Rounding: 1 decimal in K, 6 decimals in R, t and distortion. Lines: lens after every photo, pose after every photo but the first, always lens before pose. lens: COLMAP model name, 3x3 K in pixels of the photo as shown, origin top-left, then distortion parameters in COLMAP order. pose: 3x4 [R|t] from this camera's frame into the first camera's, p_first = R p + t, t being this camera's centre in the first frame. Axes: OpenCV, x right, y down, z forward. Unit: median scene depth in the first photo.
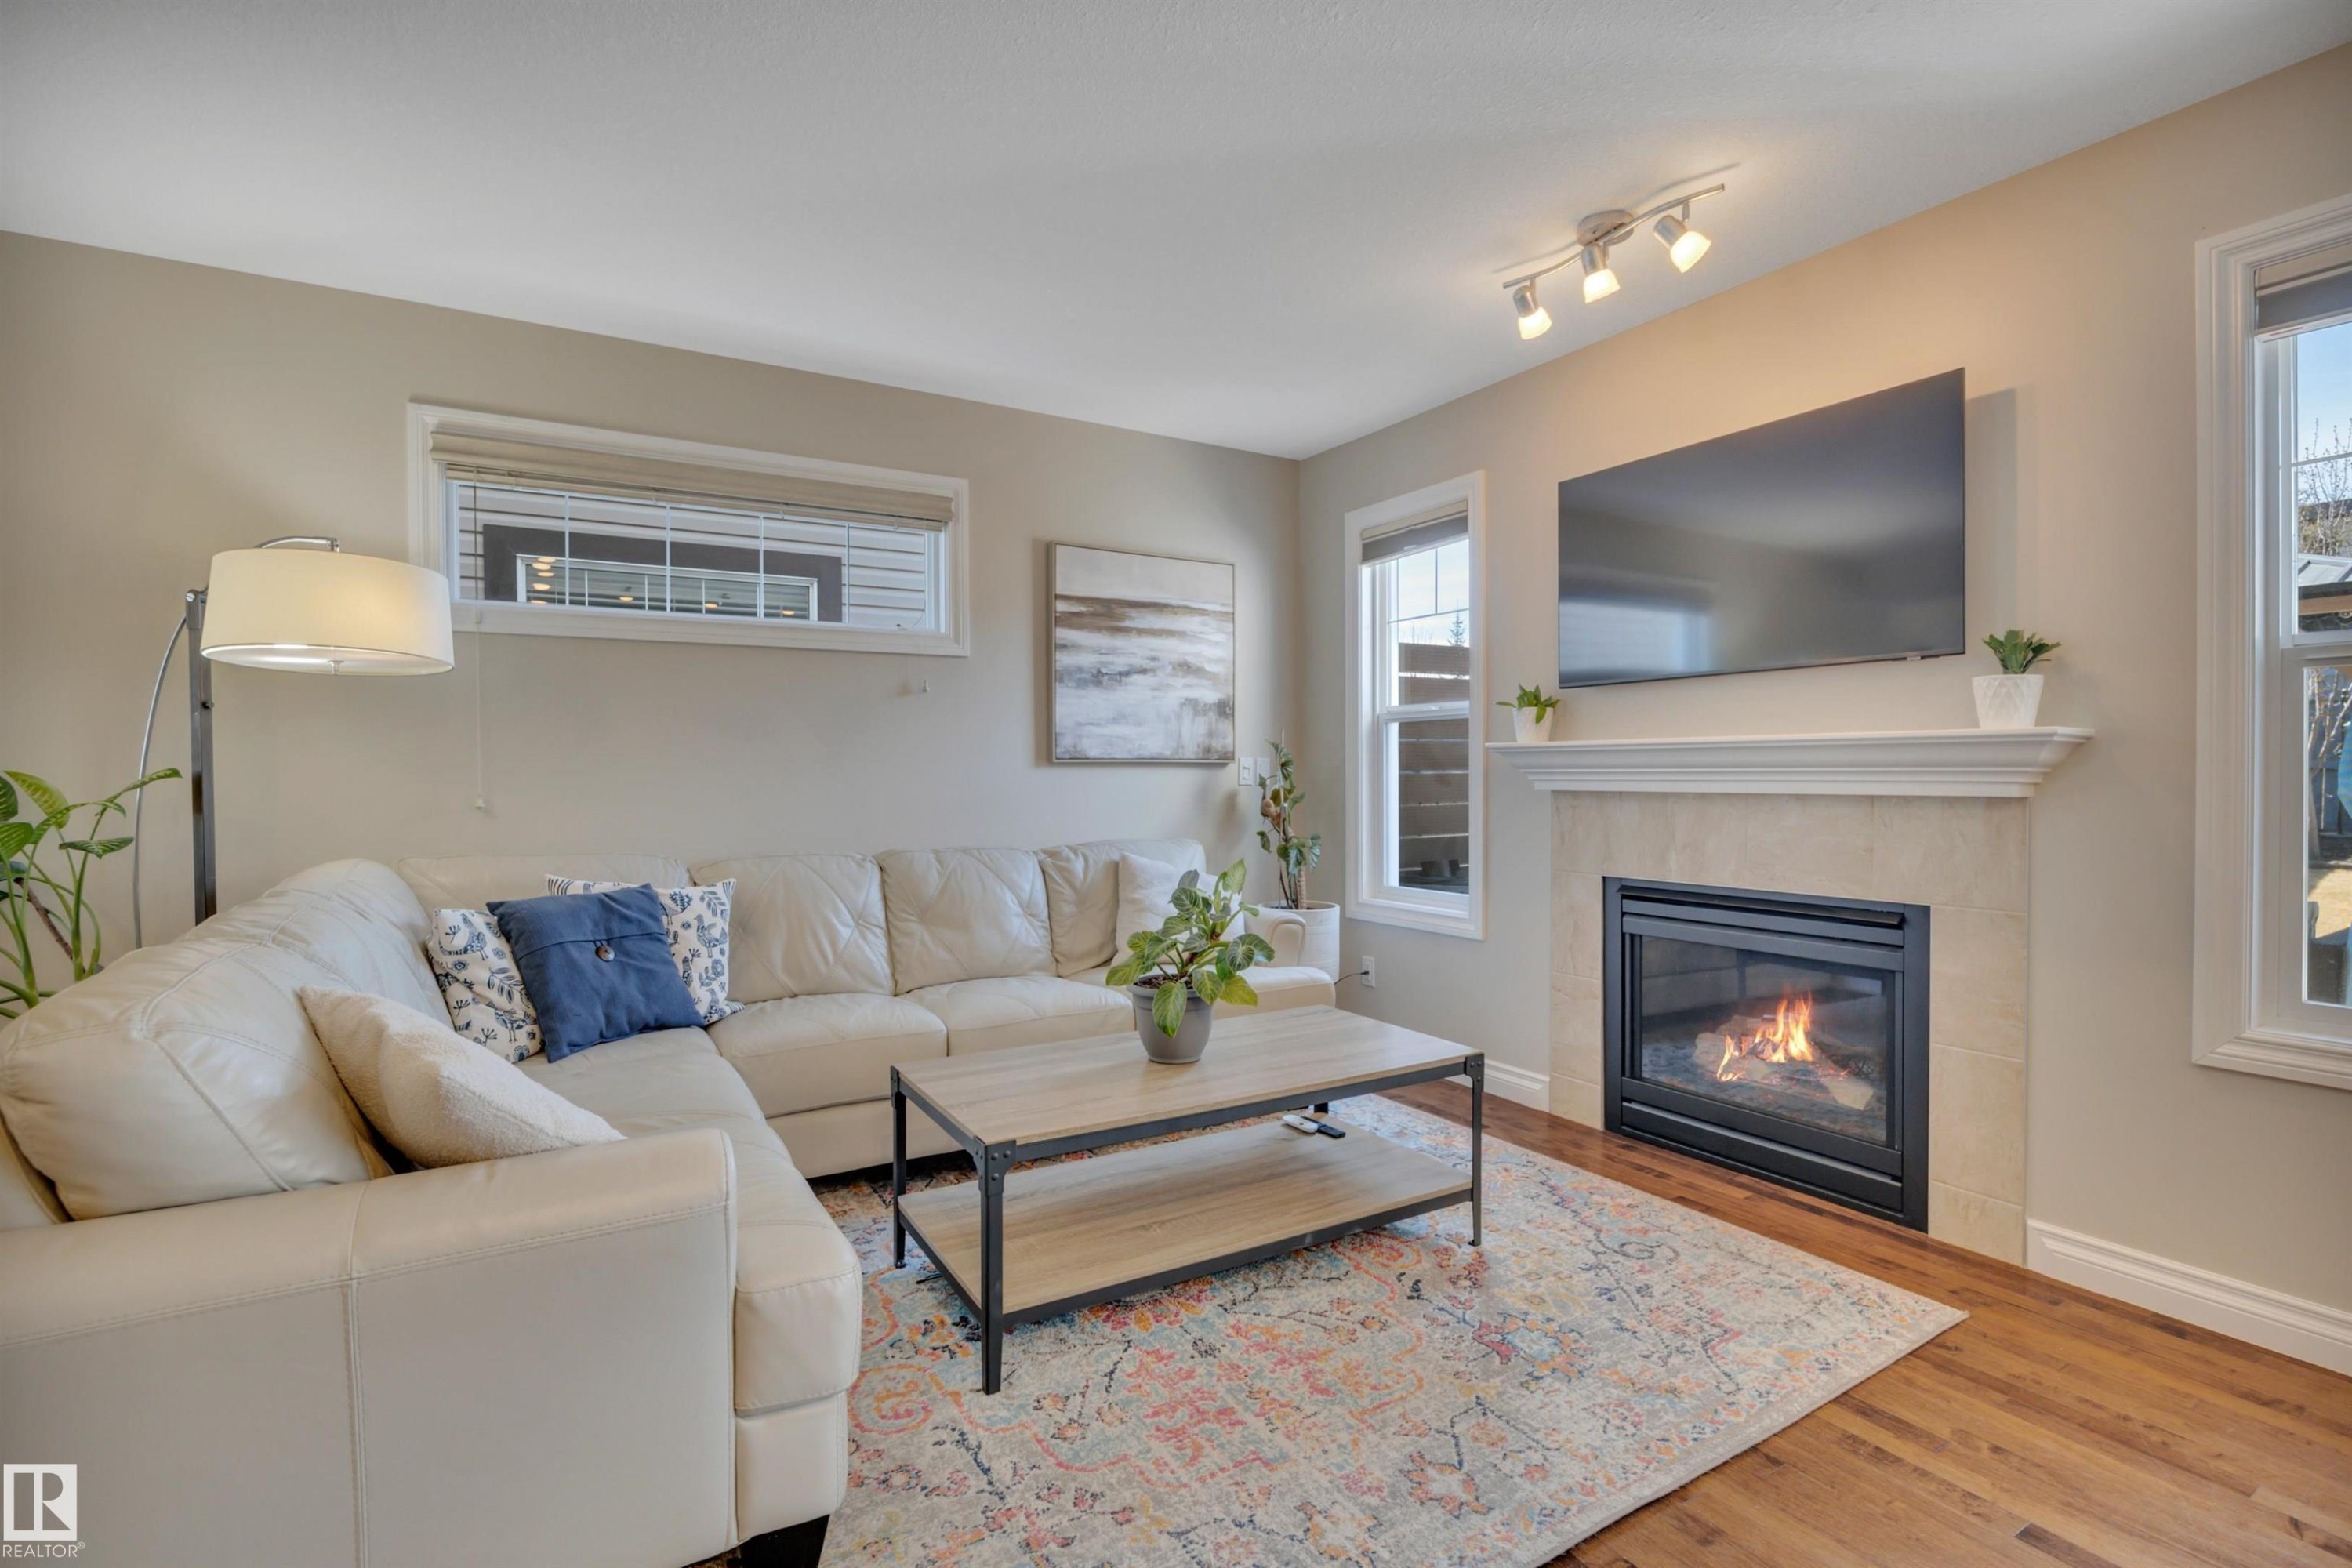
lens RADIAL K [[1074.3, 0, 1173.0], [0, 1074.3, 802.7], [0, 0, 1]] dist [-0.008080, -0.000080]
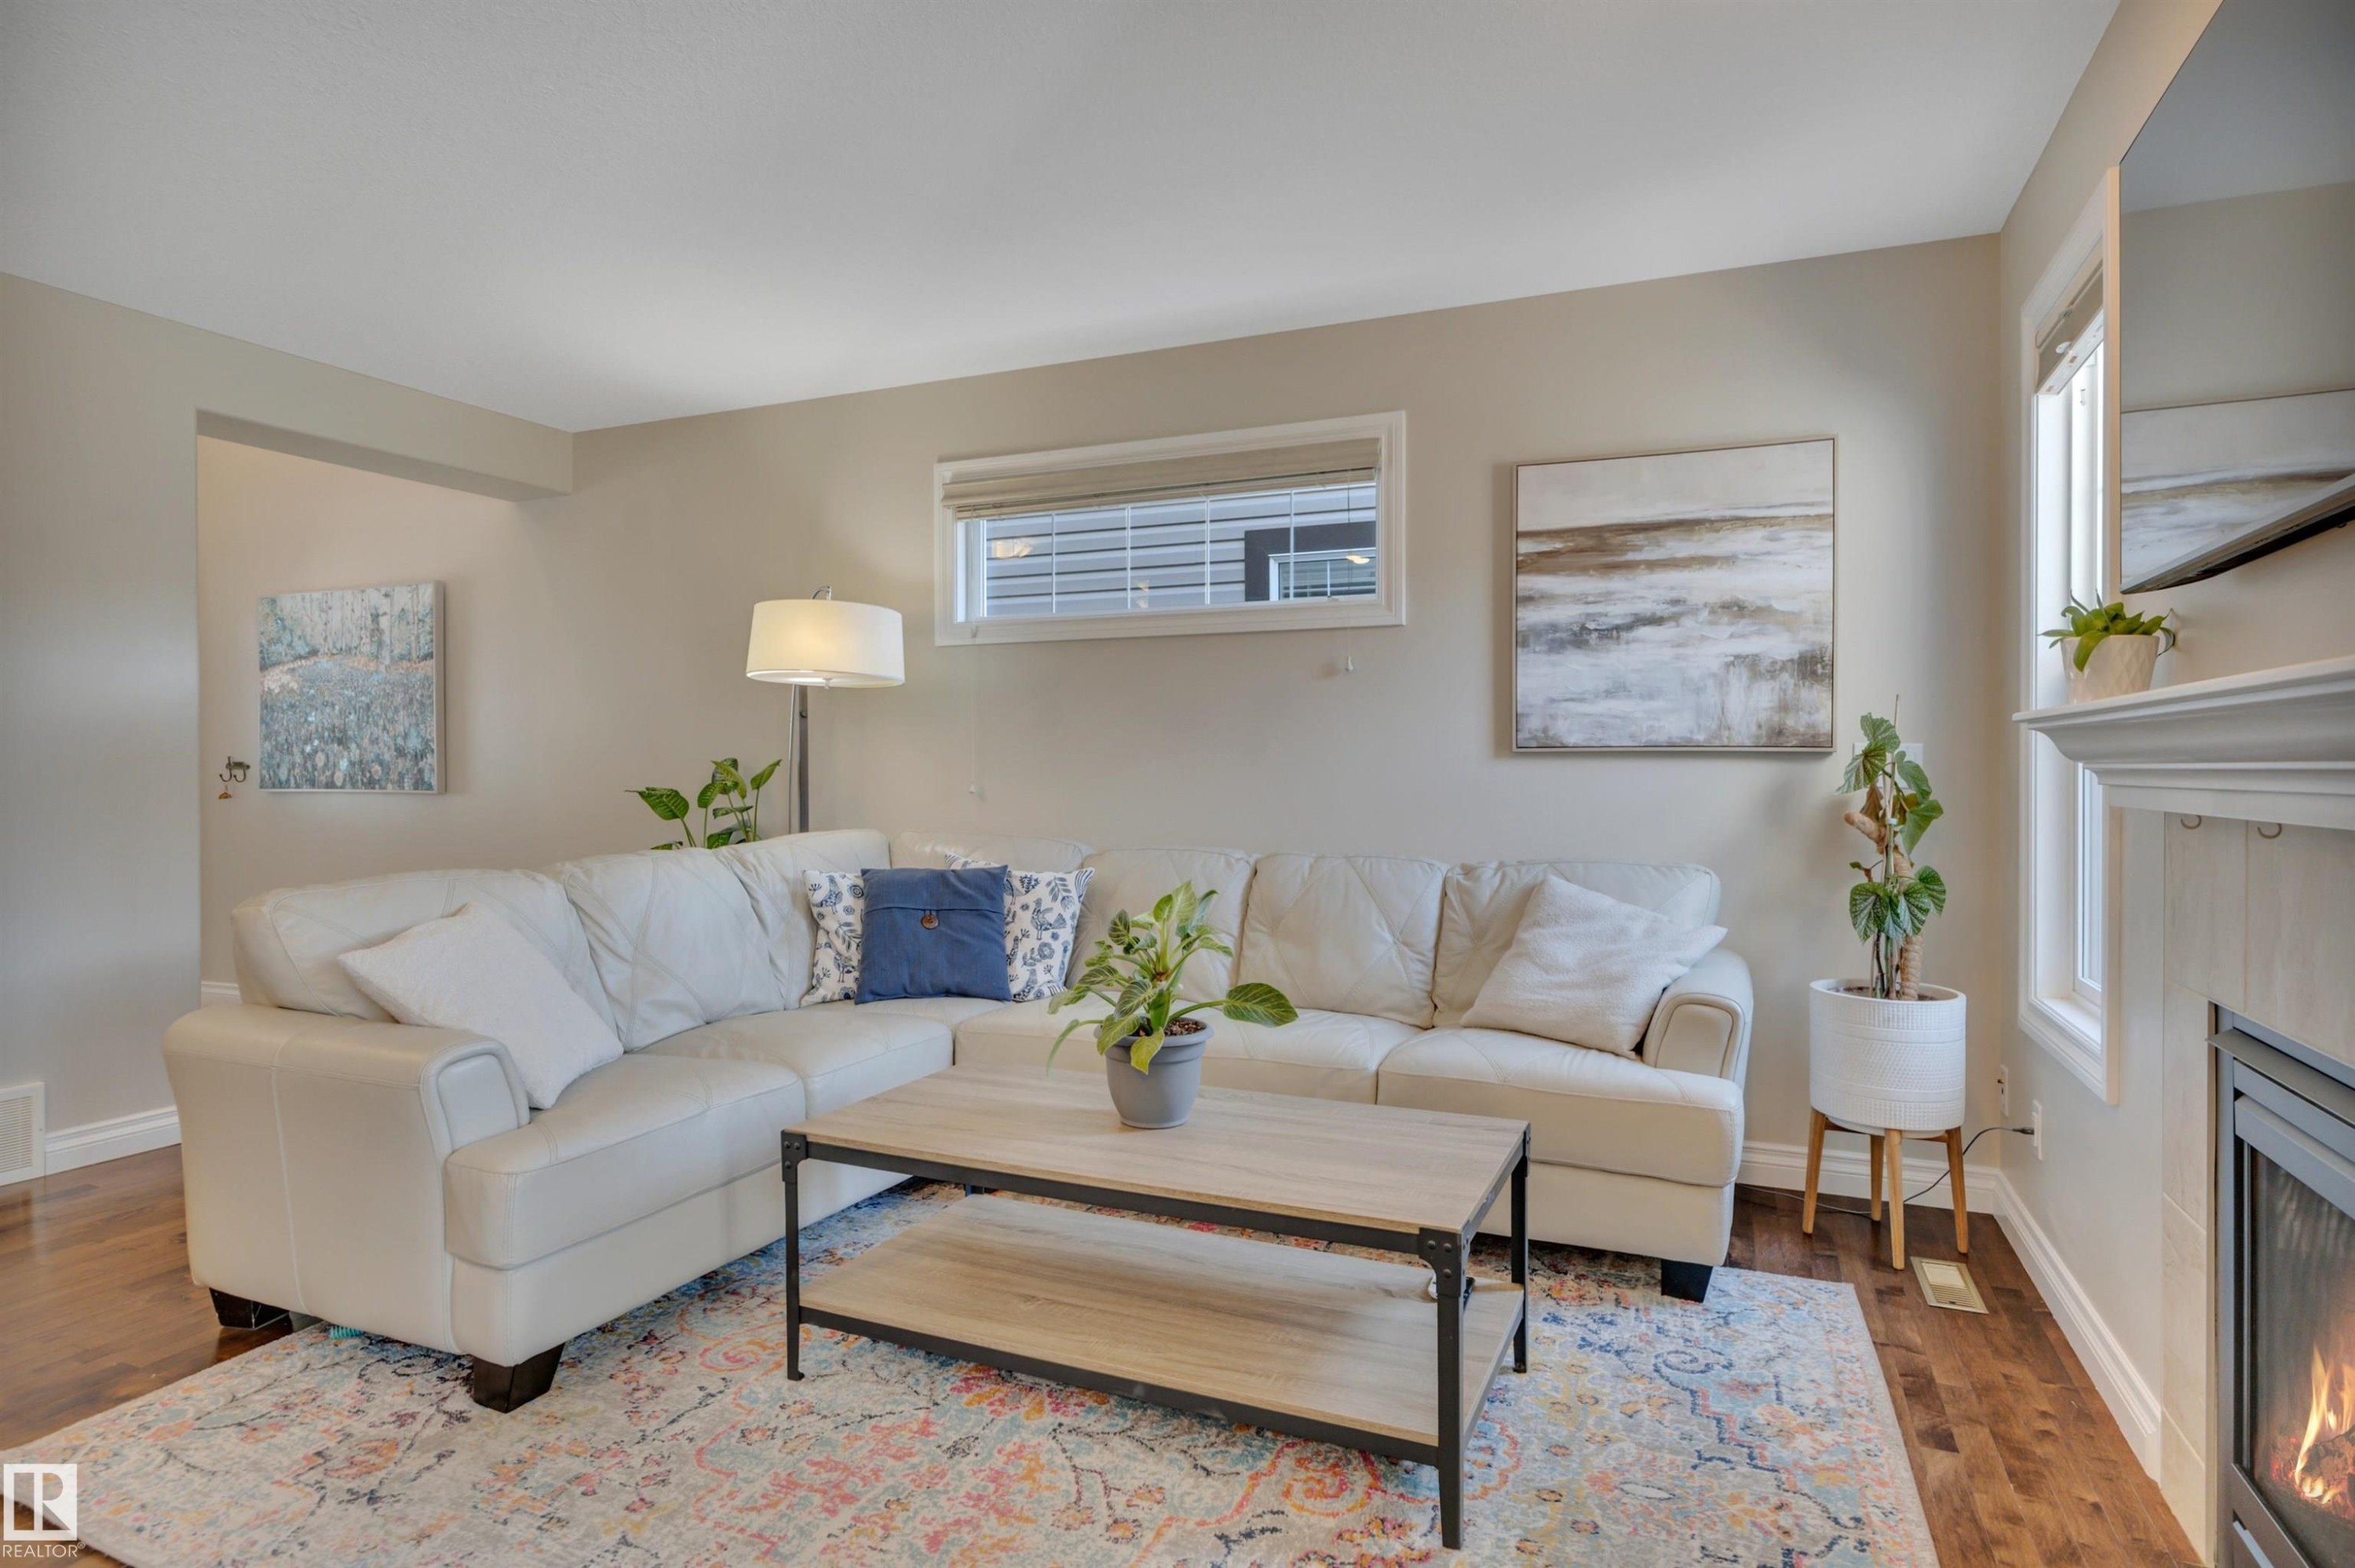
lens RADIAL K [[1269.1, 0, 1177.5], [0, 1269.1, 784.0], [0, 0, 1]] dist [-0.000954, 0.000659]
pose [[0.587101, 0.017030, -0.809334, 0.481317], [-0.025583, 0.999670, 0.002476, -0.010975], [0.809109, 0.019252, 0.587343, 0.278158]]
